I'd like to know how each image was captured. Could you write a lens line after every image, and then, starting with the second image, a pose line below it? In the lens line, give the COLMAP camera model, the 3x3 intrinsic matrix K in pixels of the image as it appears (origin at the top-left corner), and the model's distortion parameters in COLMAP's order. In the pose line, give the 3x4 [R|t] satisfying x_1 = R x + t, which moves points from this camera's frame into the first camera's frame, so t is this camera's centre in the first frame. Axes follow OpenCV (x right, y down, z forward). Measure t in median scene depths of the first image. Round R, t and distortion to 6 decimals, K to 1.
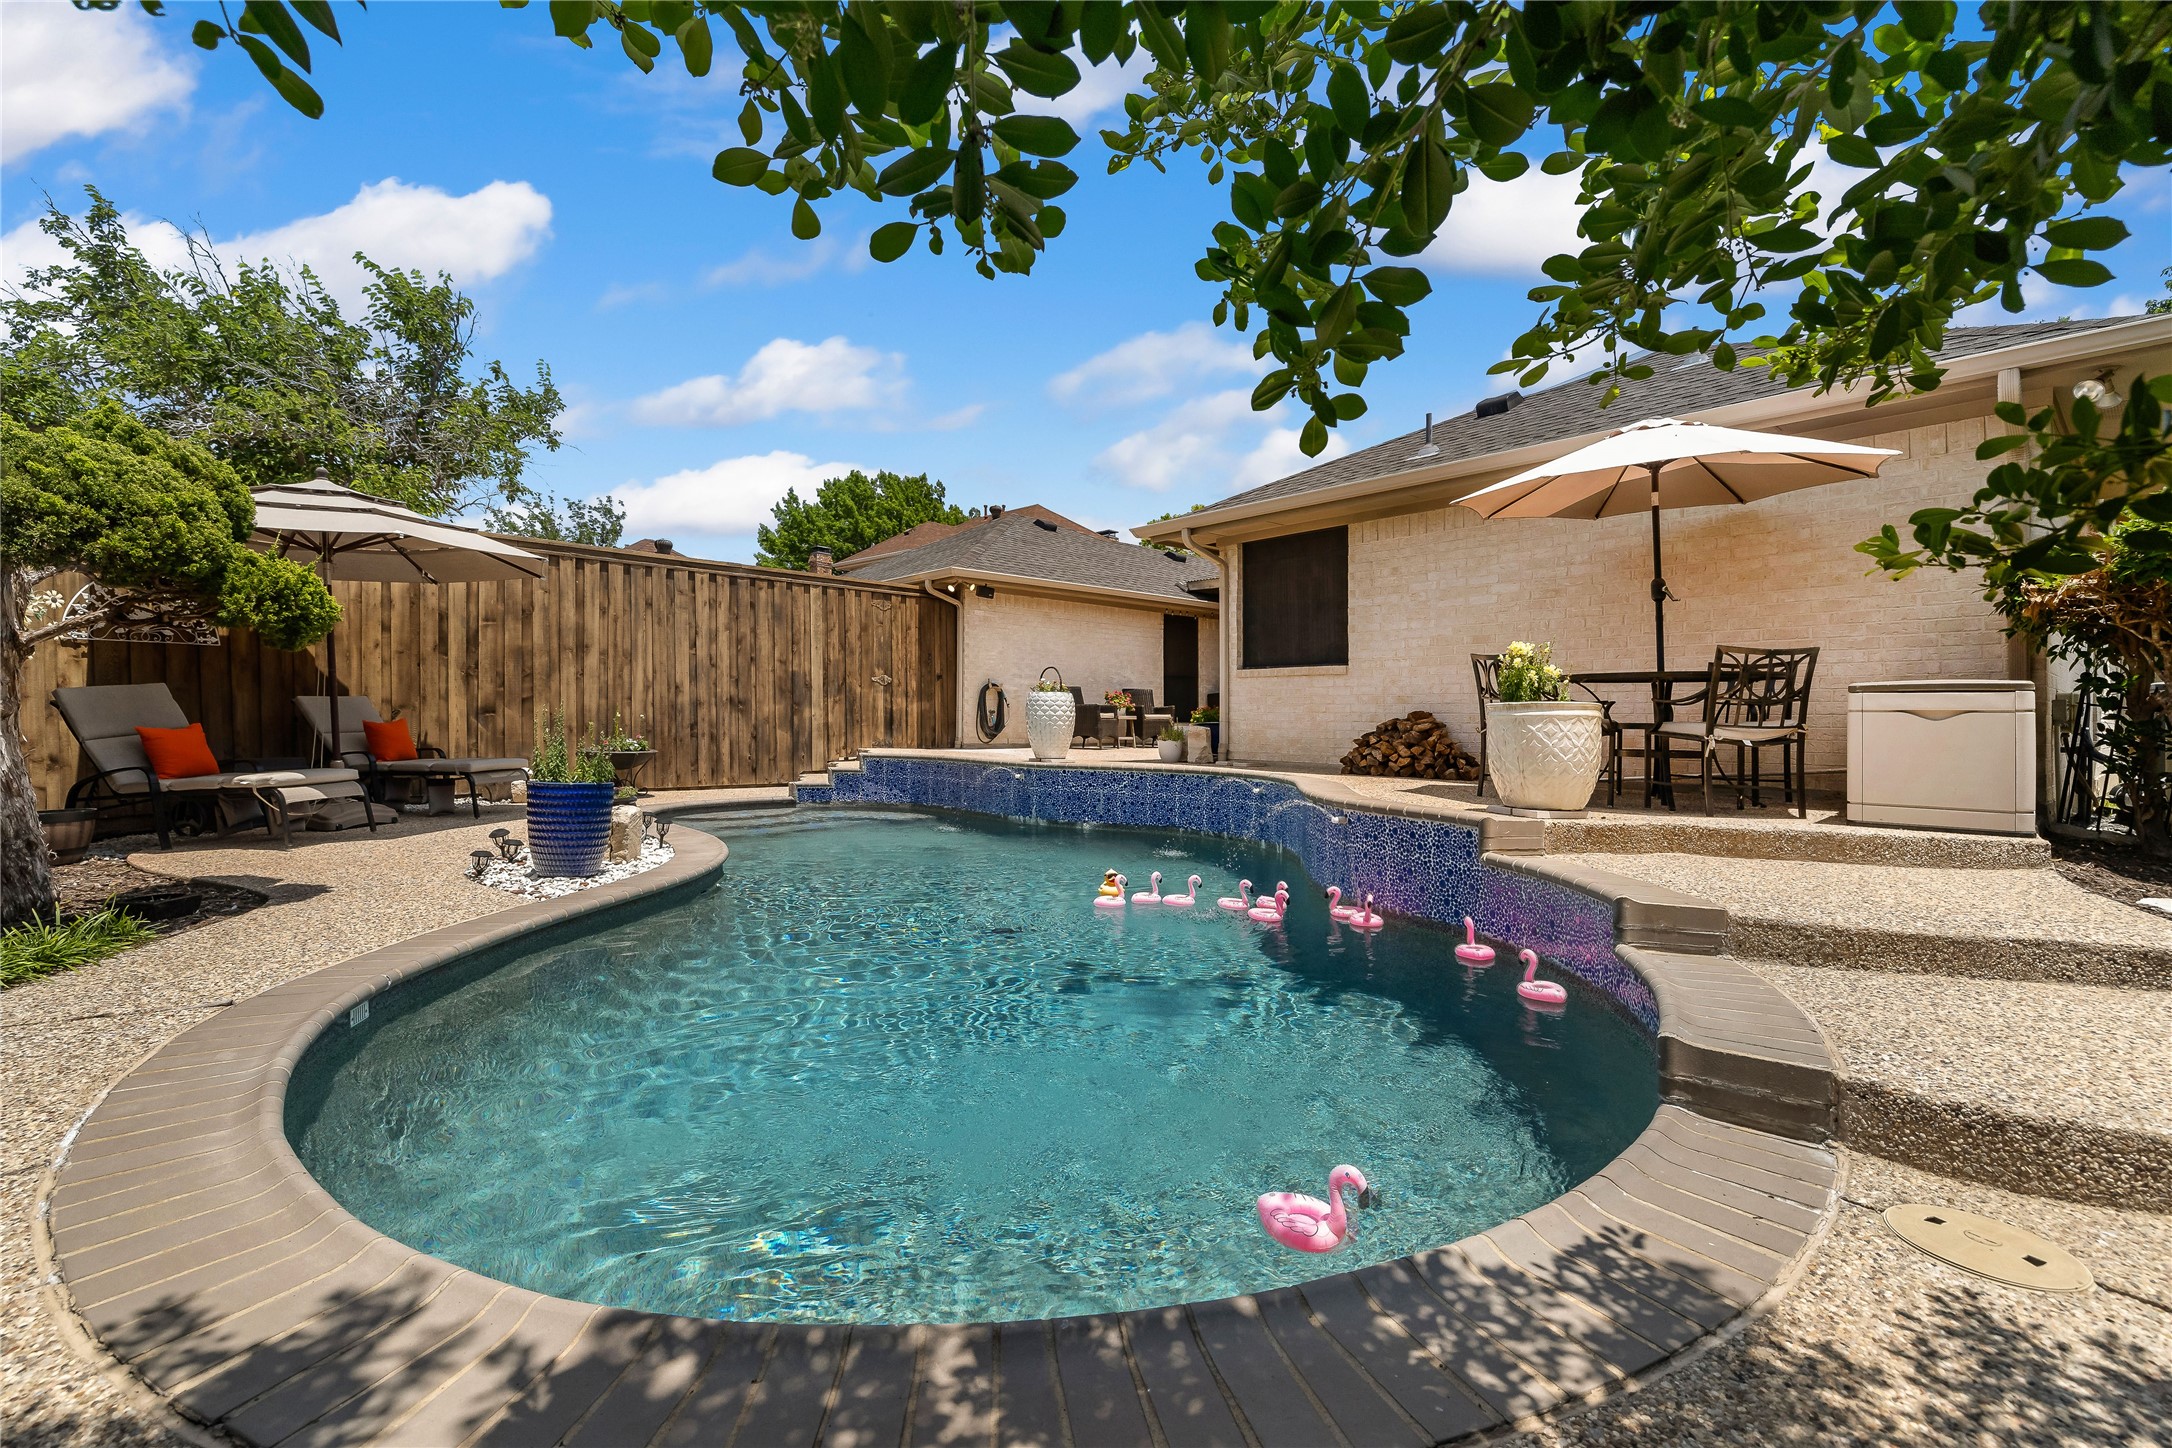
lens RADIAL K [[908.5, 0, 1112.0], [0, 908.5, 721.2], [0, 0, 1]] dist [0.002392, 0.000213]
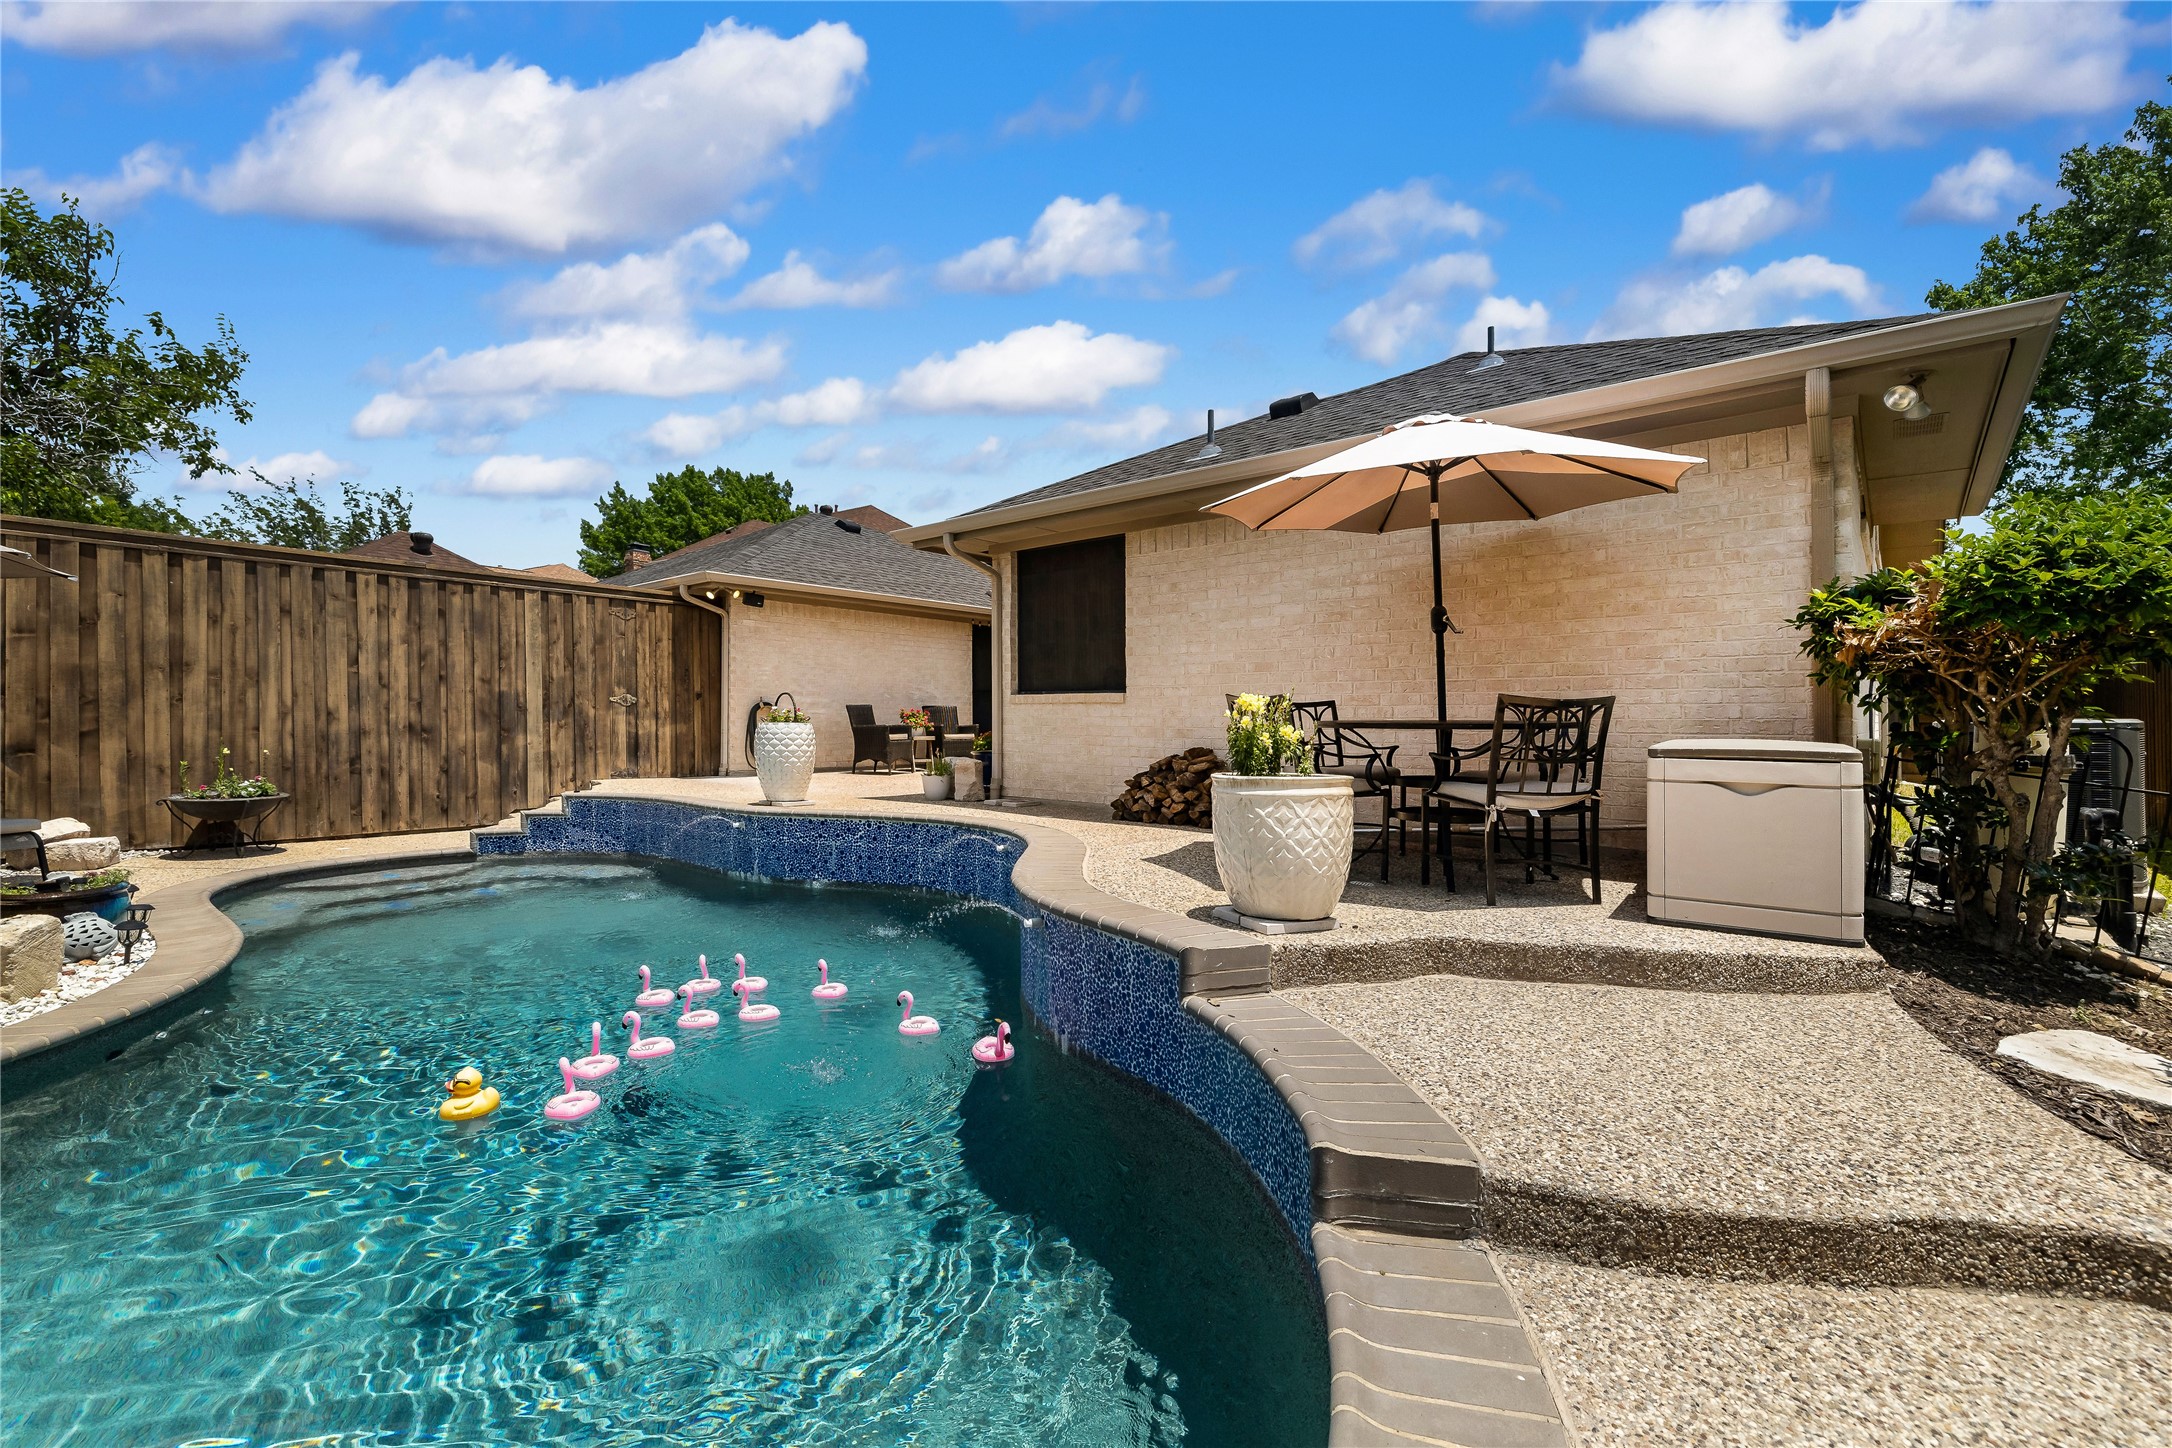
lens RADIAL K [[895.7, 0, 1086.0], [0, 895.7, 724.0], [0, 0, 1]] dist [0.000199, 0.000395]
pose [[0.992028, -0.003104, 0.125977, 0.100417], [0.003035, 0.999995, 0.000739, -0.028736], [-0.125978, -0.000350, 0.992033, 0.128544]]
